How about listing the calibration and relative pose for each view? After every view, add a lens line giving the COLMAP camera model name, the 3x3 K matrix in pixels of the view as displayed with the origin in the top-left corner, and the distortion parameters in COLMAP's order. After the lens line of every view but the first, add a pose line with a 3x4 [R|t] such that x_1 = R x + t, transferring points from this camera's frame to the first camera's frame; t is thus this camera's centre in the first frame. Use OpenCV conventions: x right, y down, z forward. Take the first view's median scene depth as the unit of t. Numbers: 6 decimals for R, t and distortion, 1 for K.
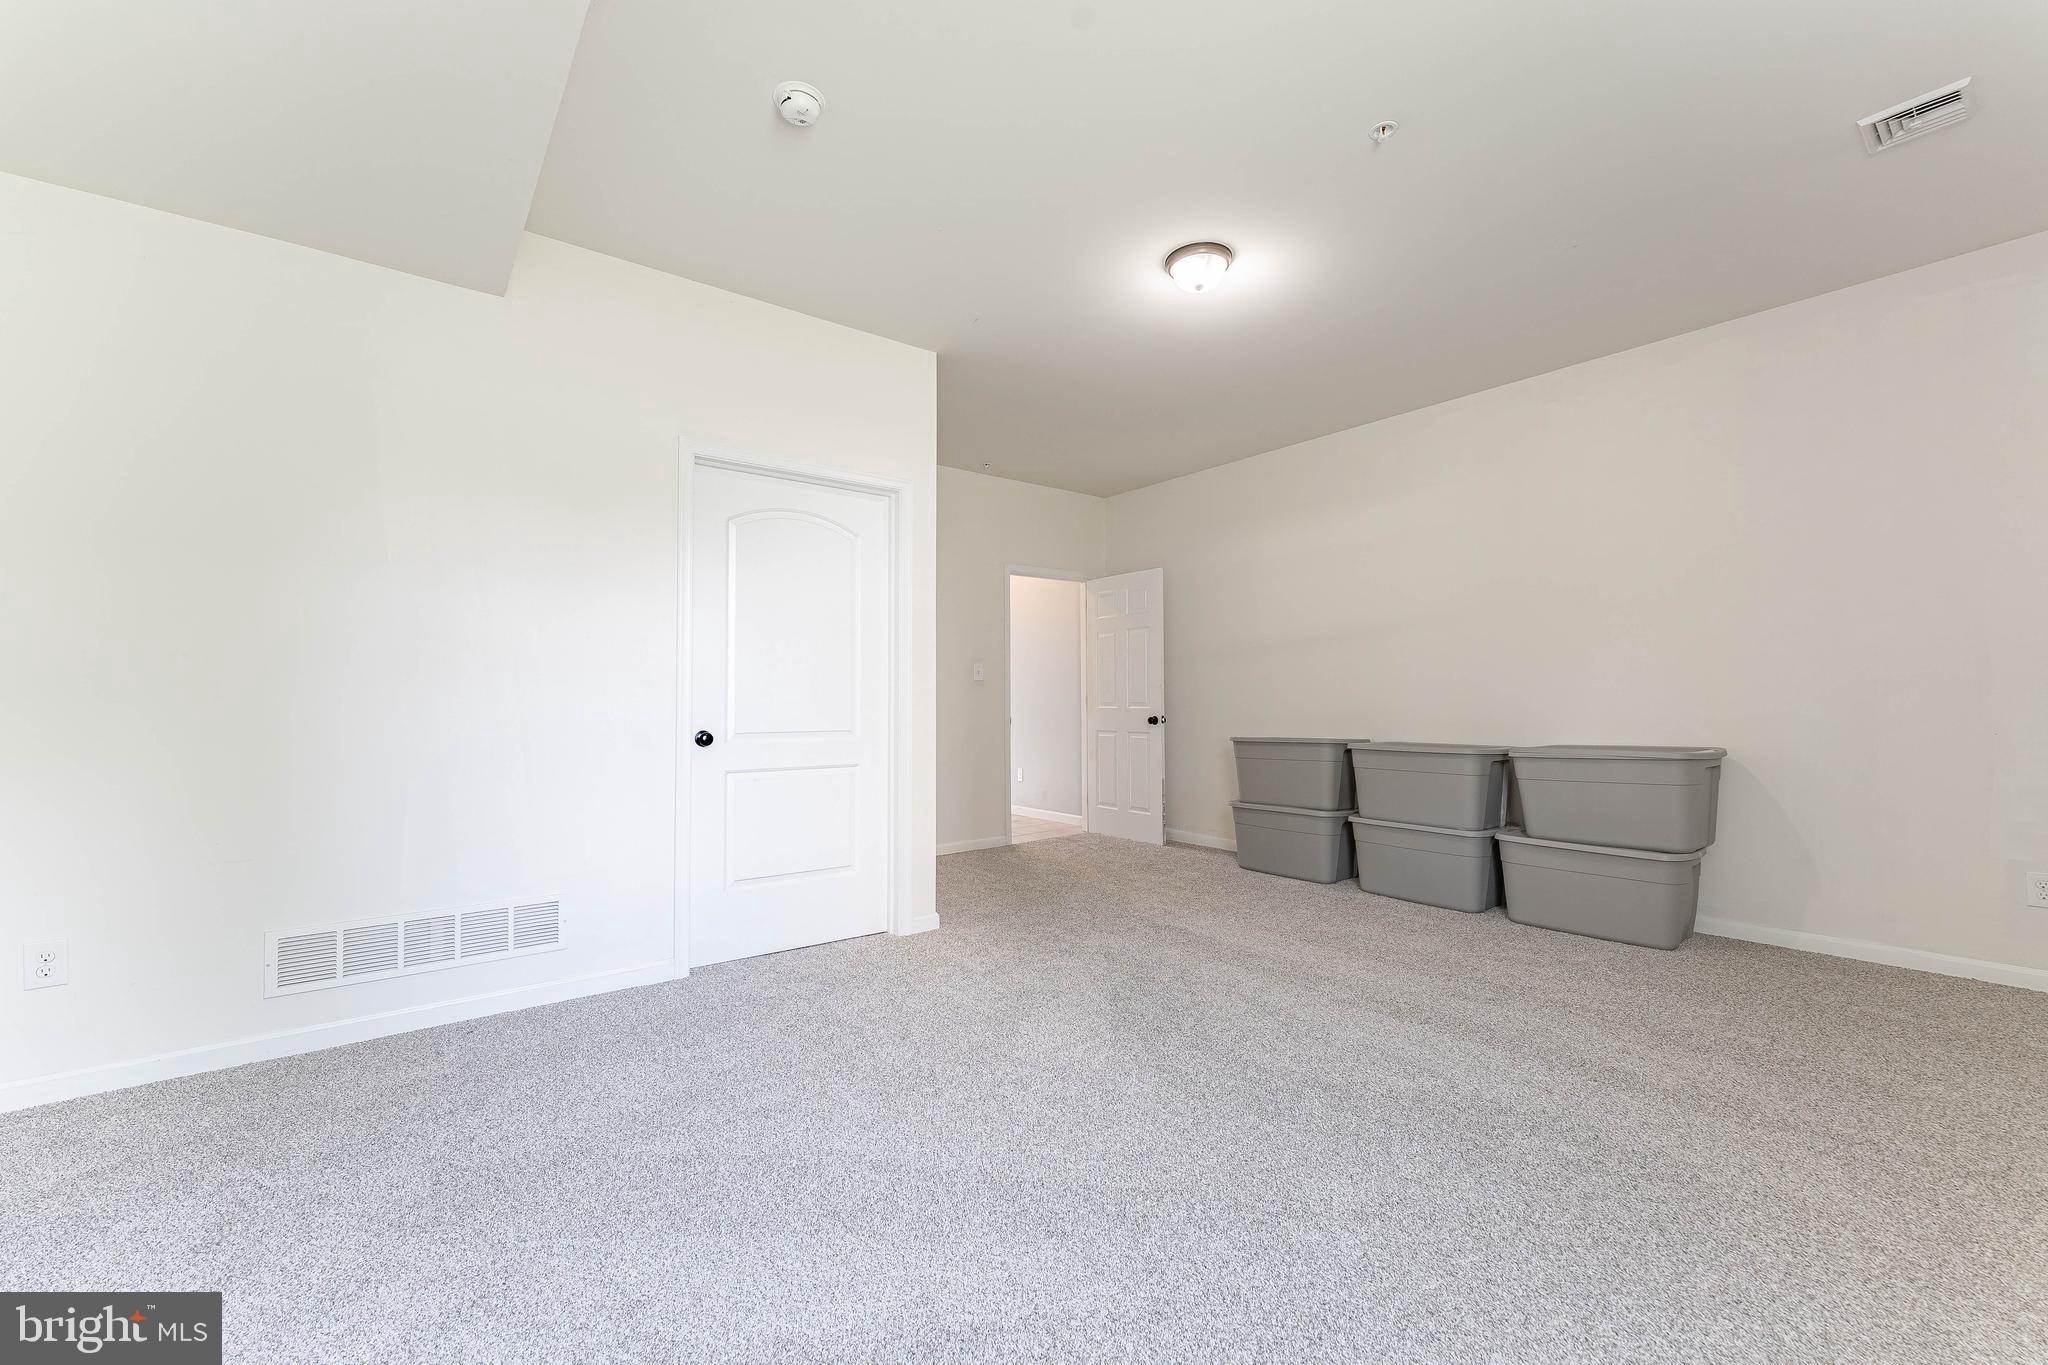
lens RADIAL K [[821.5, 0, 1024.3], [0, 821.5, 672.8], [0, 0, 1]] dist [-0.000431, -0.000014]
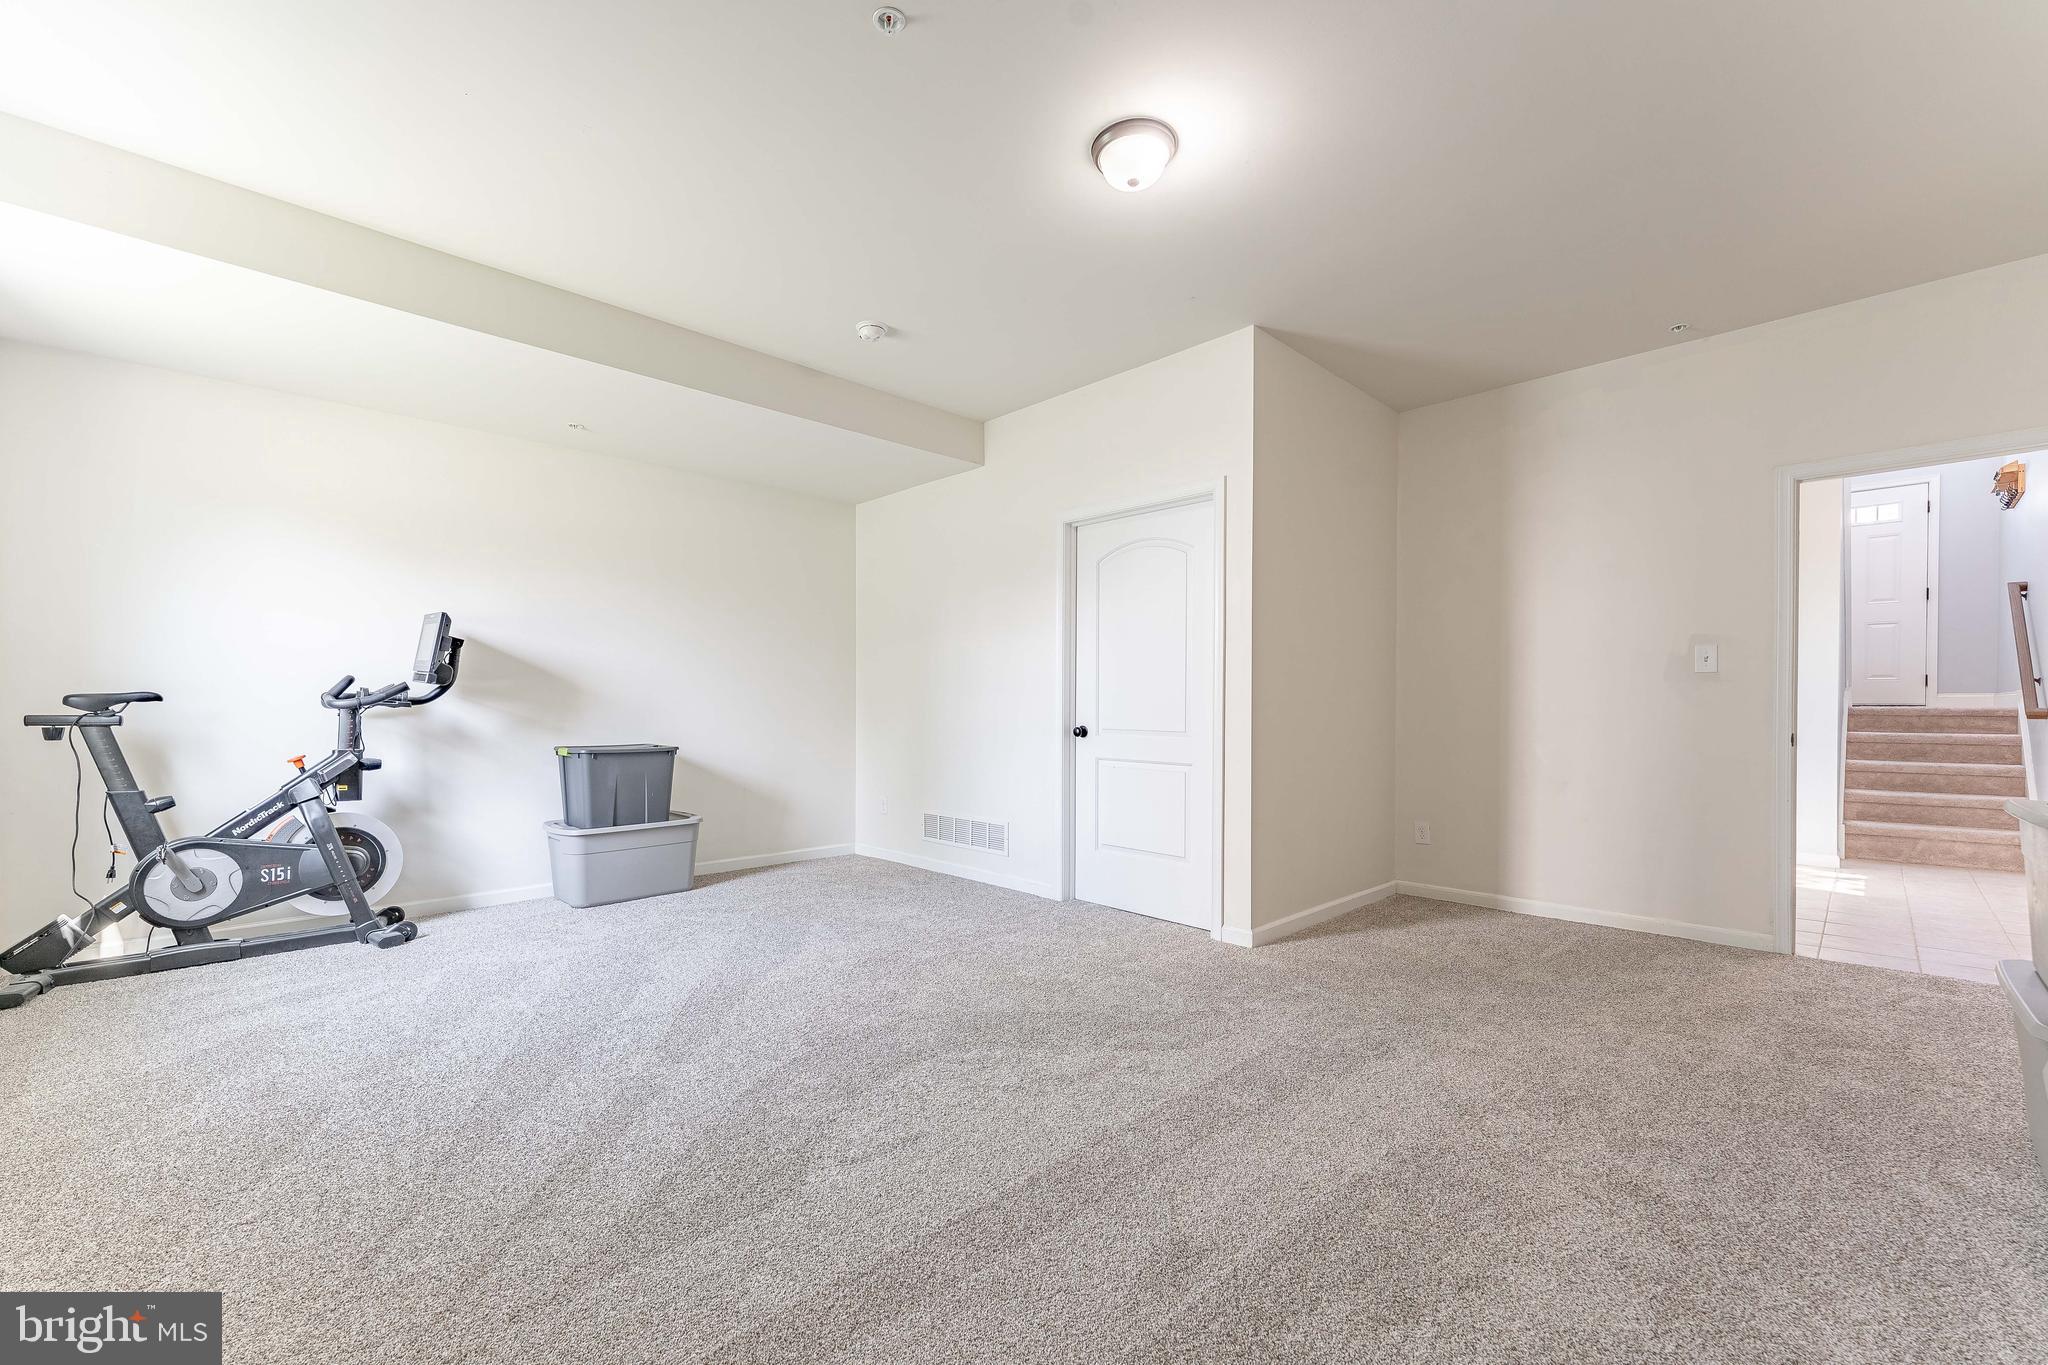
lens RADIAL K [[825.6, 0, 1007.2], [0, 825.6, 693.5], [0, 0, 1]] dist [-0.000642, -0.000157]
pose [[0.106598, -0.007663, -0.994273, 0.805633], [0.032848, 0.999452, -0.004181, 0.017378], [0.993759, -0.032214, 0.106792, 0.636693]]
